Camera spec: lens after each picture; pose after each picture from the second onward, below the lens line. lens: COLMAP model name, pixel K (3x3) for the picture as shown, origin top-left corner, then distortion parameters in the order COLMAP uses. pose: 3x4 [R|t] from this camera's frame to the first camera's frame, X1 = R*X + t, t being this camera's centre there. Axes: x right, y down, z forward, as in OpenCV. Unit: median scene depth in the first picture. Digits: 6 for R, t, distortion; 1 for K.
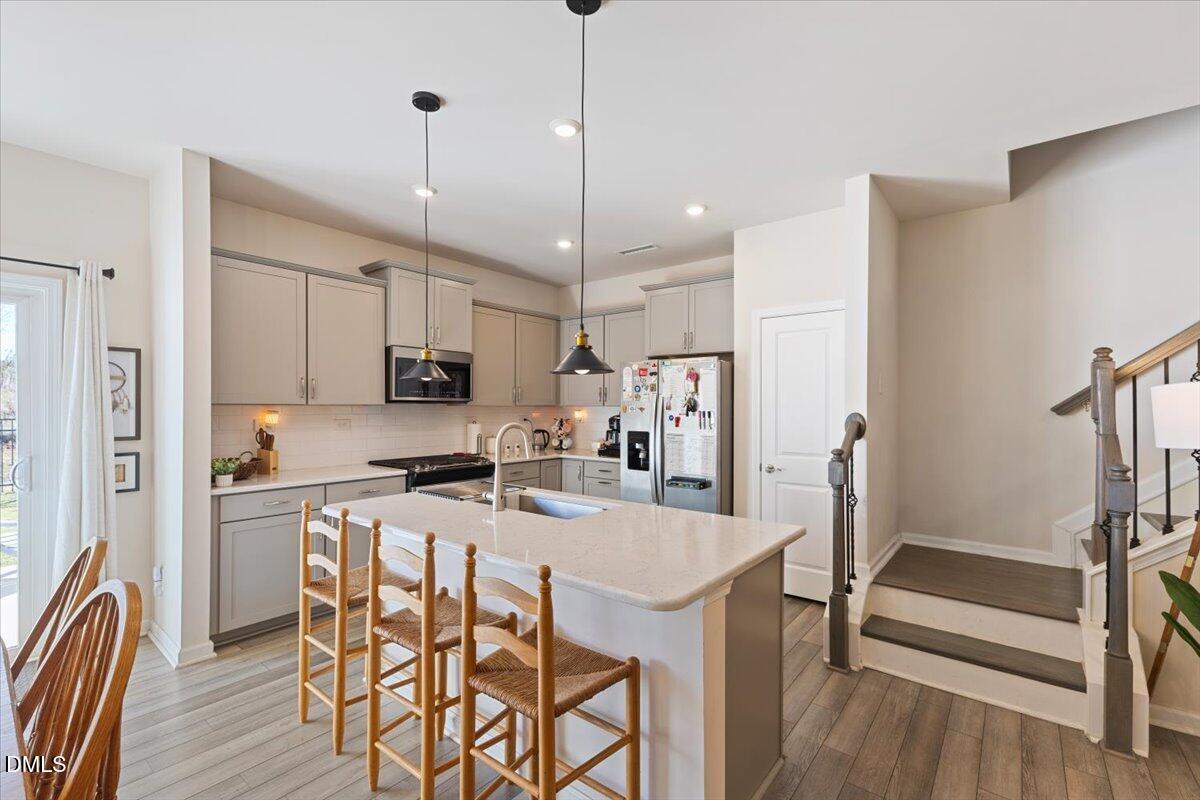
lens RADIAL K [[521.3, 0, 599.9], [0, 521.3, 398.5], [0, 0, 1]] dist [0.001462, -0.000238]
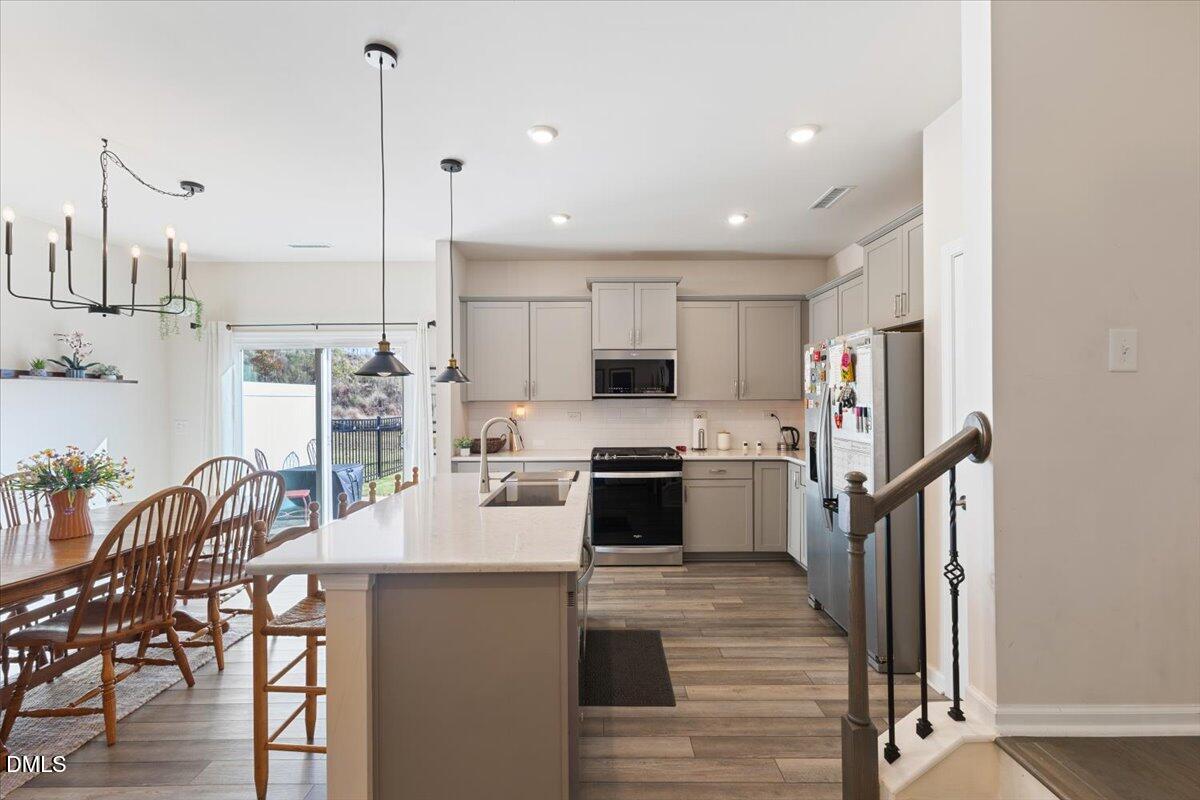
lens RADIAL K [[529.4, 0, 631.8], [0, 529.4, 395.9], [0, 0, 1]] dist [0.000106, -0.000042]
pose [[0.623917, -0.010407, -0.781422, 0.561886], [0.017938, 0.999839, 0.001006, 0.002079], [0.781285, -0.014645, 0.624003, 0.310399]]
